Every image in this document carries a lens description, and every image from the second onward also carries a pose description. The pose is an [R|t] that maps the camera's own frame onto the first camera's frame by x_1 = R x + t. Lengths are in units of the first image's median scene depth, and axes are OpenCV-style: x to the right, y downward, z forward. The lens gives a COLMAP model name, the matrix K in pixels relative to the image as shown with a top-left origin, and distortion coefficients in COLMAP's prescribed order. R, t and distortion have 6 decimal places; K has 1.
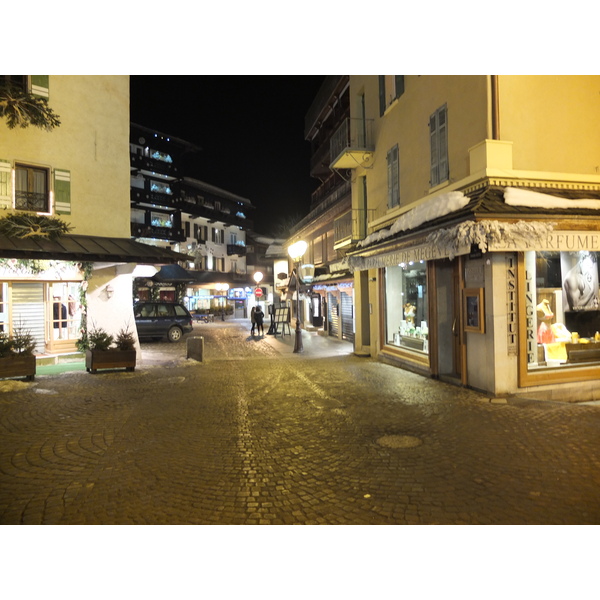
lens RADIAL K [[489.1, 0, 299.7], [0, 489.1, 298.6], [0, 0, 1]] dist [-0.037315, 0.049649]
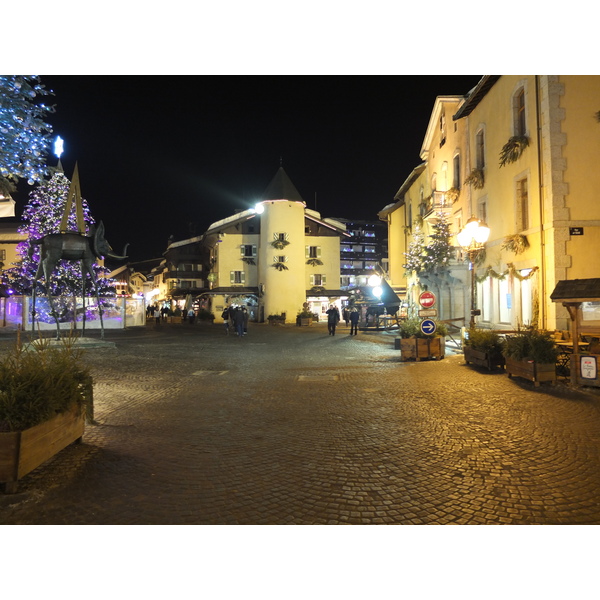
lens RADIAL K [[489.1, 0, 300.0], [0, 489.1, 299.6], [0, 0, 1]] dist [-0.037315, 0.049649]
pose [[0.868274, -0.004115, -0.496069, 1.355556], [0.003348, 0.999991, -0.002434, -0.038952], [0.496074, 0.000453, 0.868280, -2.635470]]
